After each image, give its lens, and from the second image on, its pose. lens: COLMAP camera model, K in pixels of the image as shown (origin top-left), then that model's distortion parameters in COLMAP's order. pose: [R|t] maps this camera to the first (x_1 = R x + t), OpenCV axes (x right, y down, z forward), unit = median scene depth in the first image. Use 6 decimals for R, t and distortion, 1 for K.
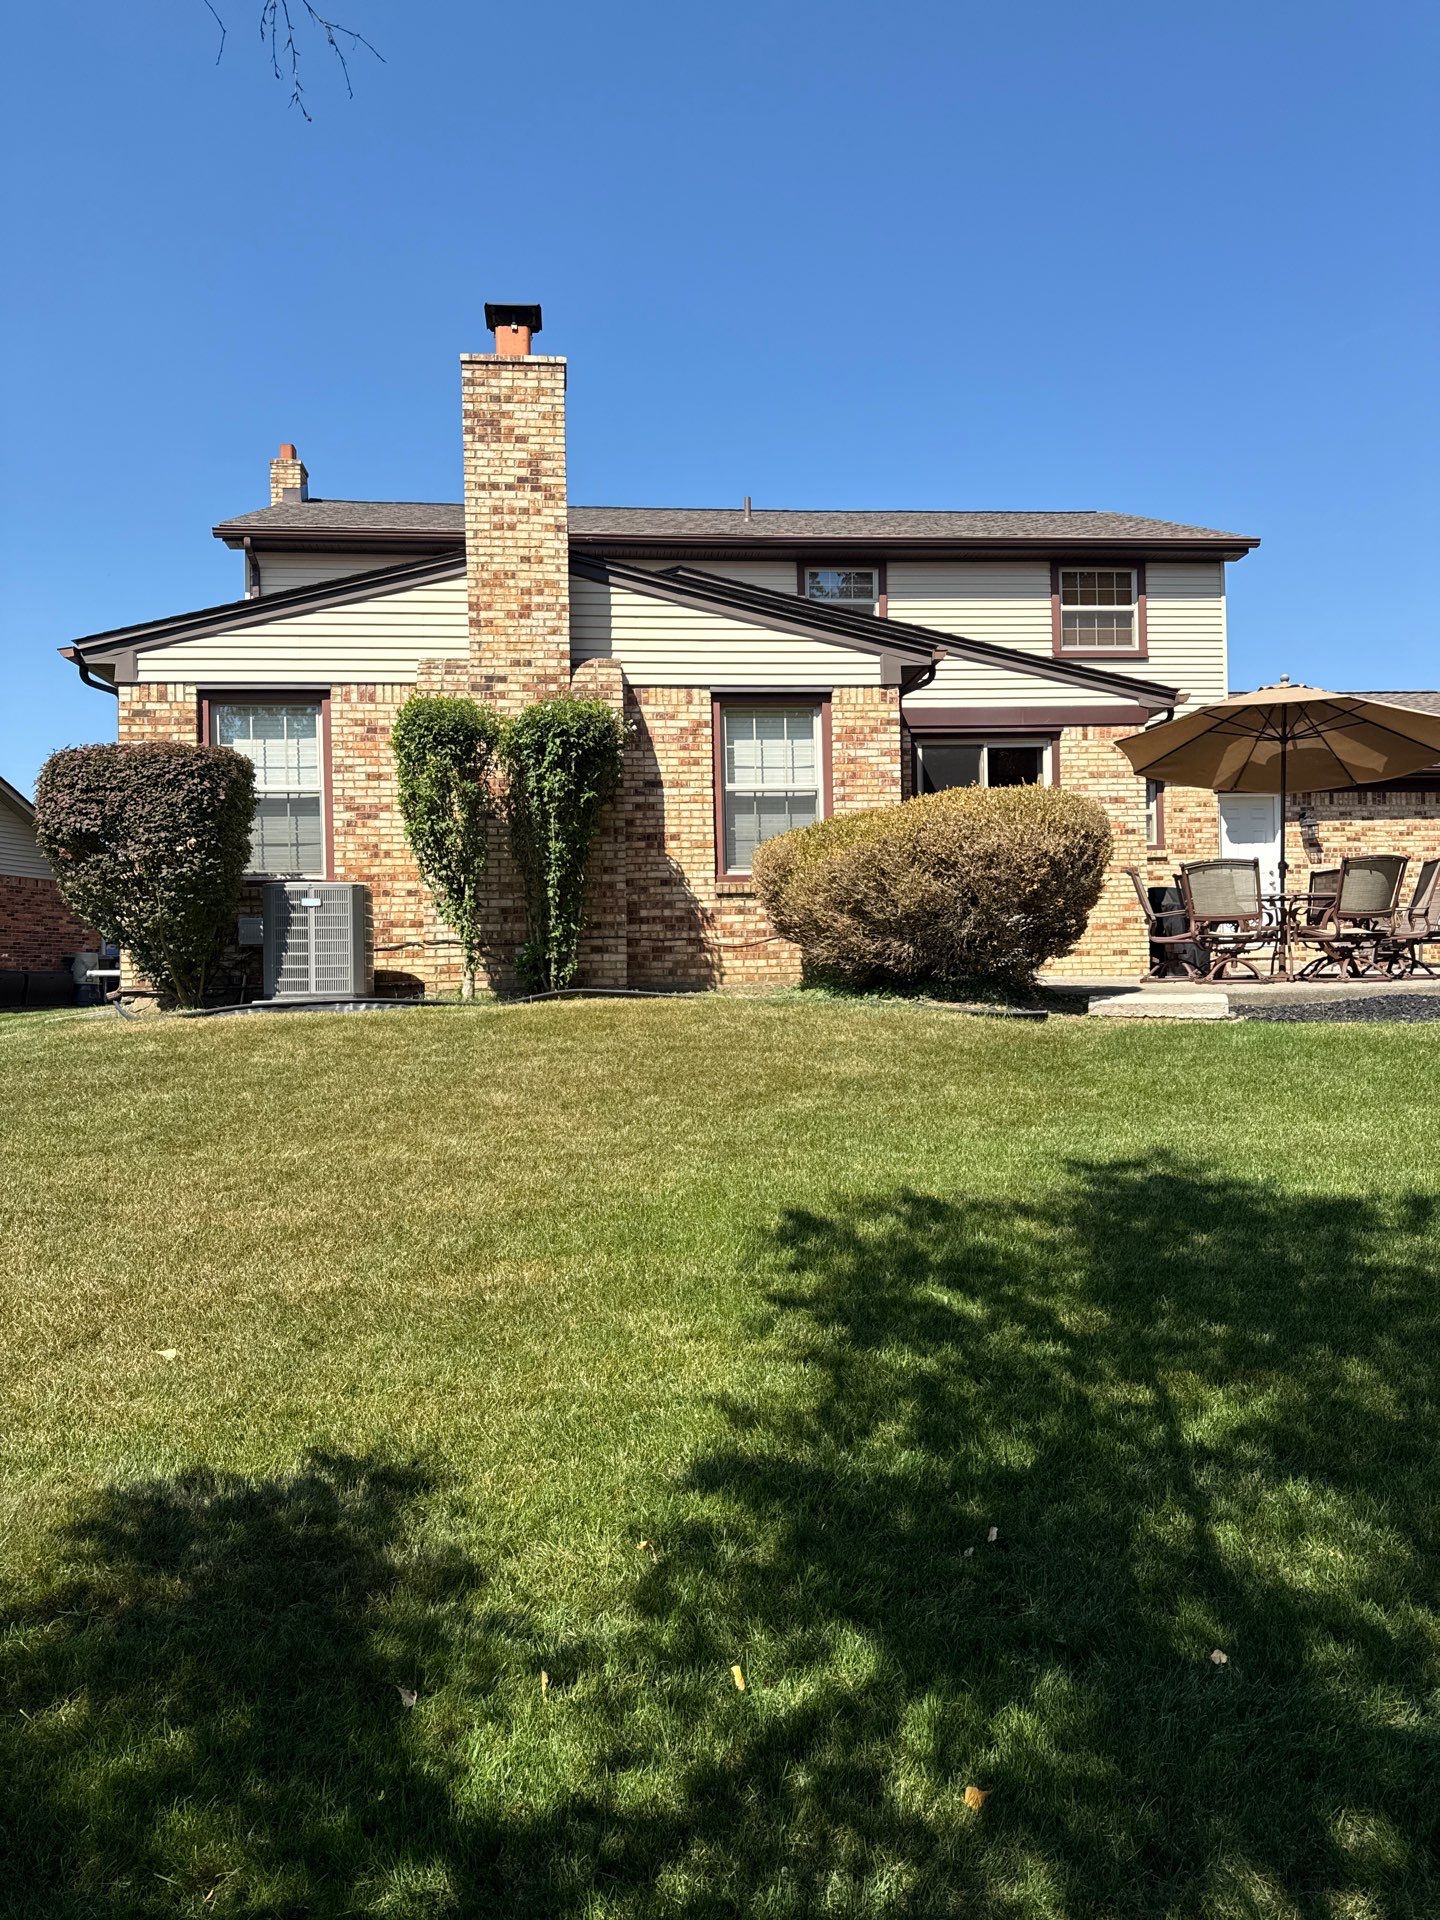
lens RADIAL K [[1383.1, 0, 690.7], [0, 1383.1, 957.6], [0, 0, 1]] dist [0.231859, -0.454314]
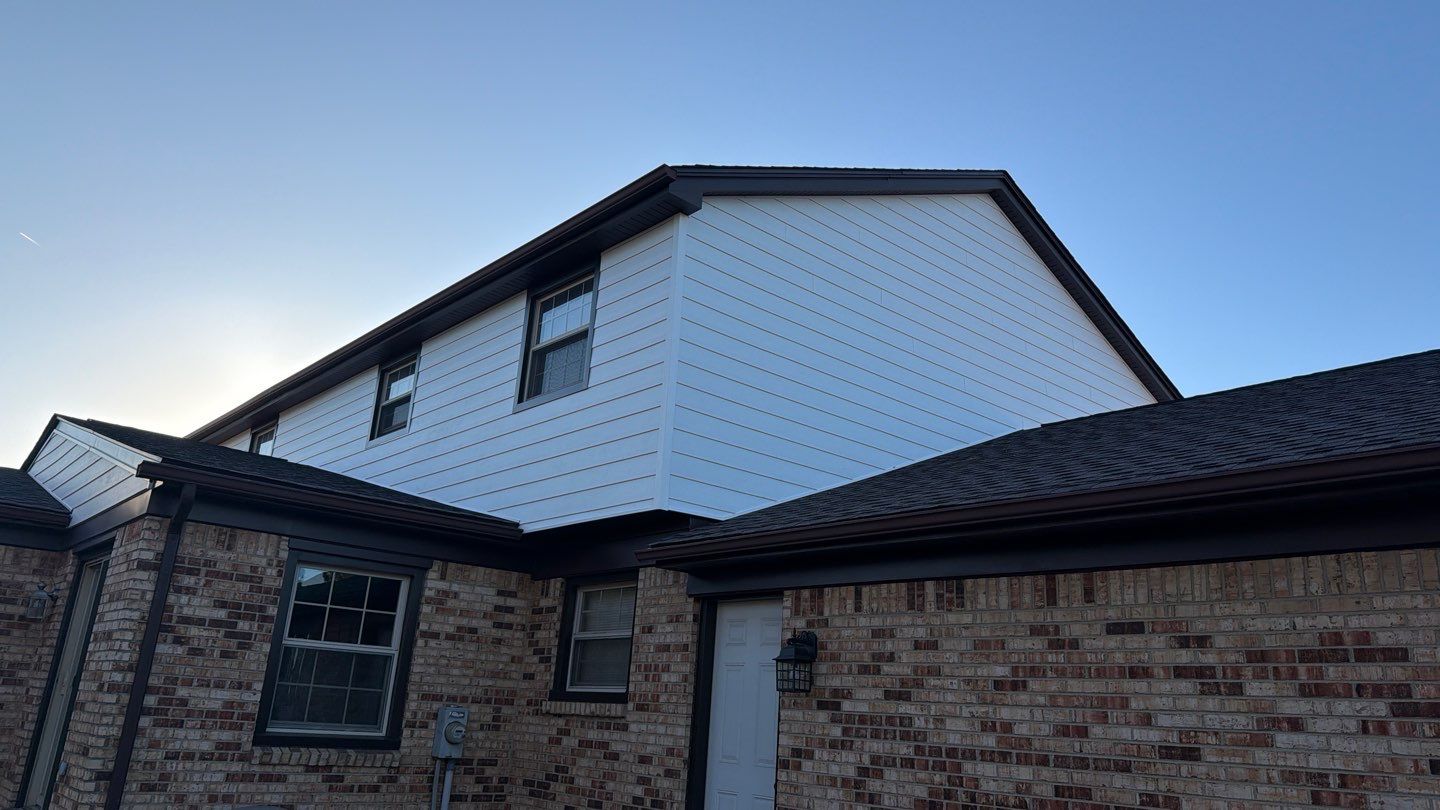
lens RADIAL K [[1013.1, 0, 744.0], [0, 1013.1, 386.4], [0, 0, 1]] dist [0.051516, -0.076590]
pose [[0.586530, -0.201490, -0.784465, 0.993670], [-0.045533, 0.958826, -0.280319, -0.120807], [0.808647, 0.200135, 0.553205, 1.112886]]
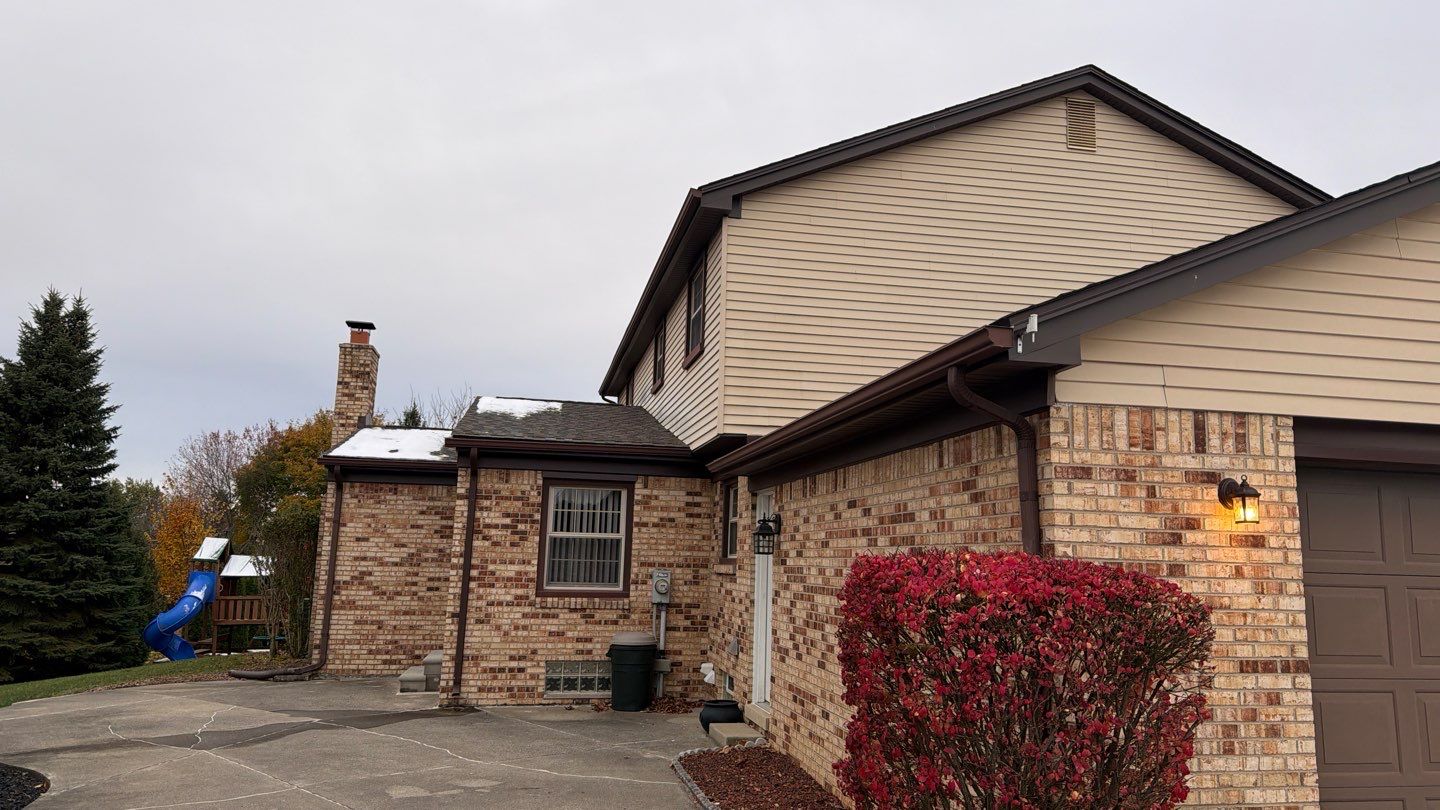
lens RADIAL K [[994.6, 0, 738.9], [0, 994.6, 397.3], [0, 0, 1]] dist [0.085291, -0.109536]
pose [[0.096668, -0.137693, -0.985746, 1.288153], [0.000994, 0.990398, -0.138245, -0.130295], [0.995316, 0.012384, 0.095876, 1.331970]]
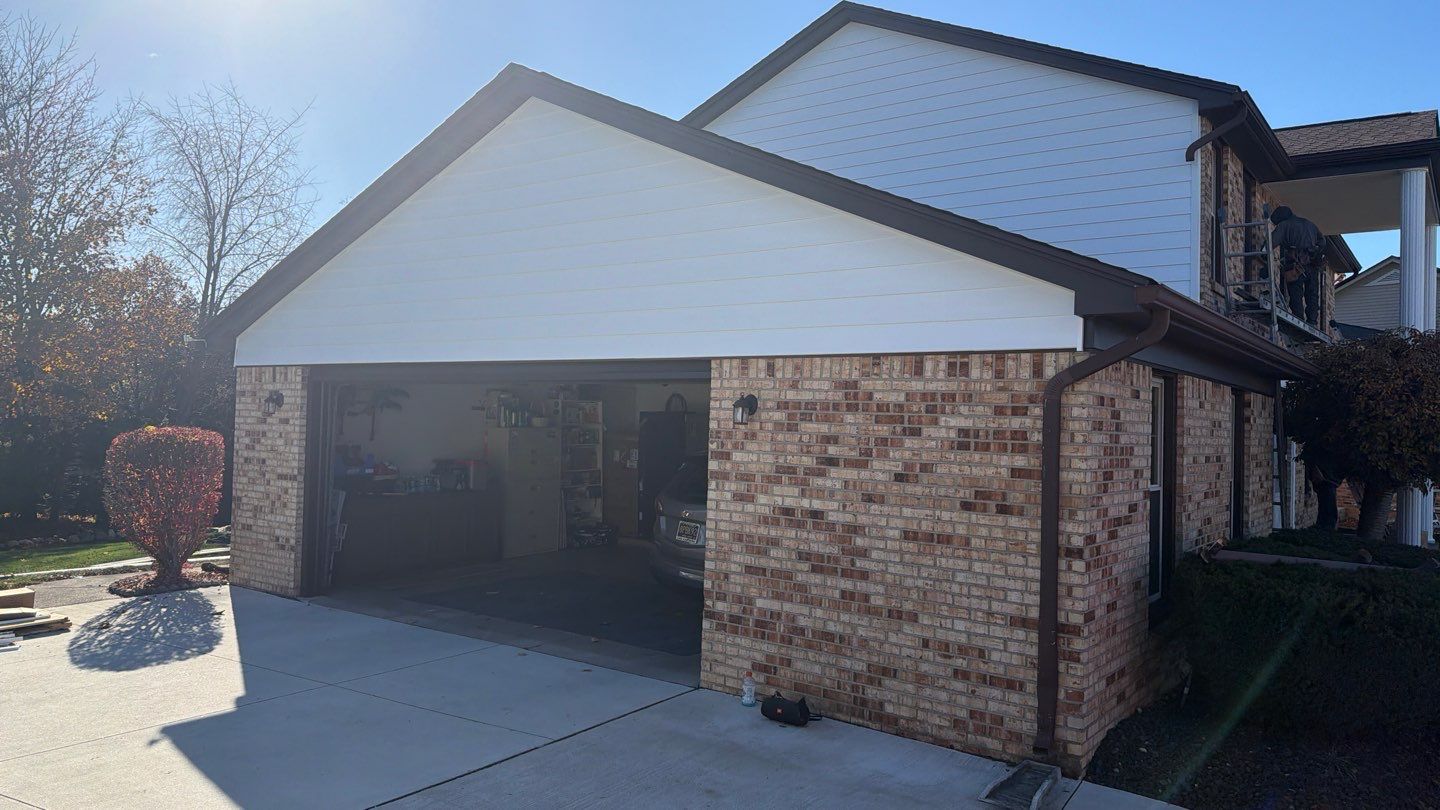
lens RADIAL K [[1001.0, 0, 719.1], [0, 1001.0, 404.0], [0, 0, 1]] dist [0.174570, -0.320343]
pose [[-0.685216, -0.014433, -0.728197, 1.293029], [0.005893, 0.999661, -0.025359, -0.121035], [0.728316, -0.021668, -0.684898, 2.285038]]
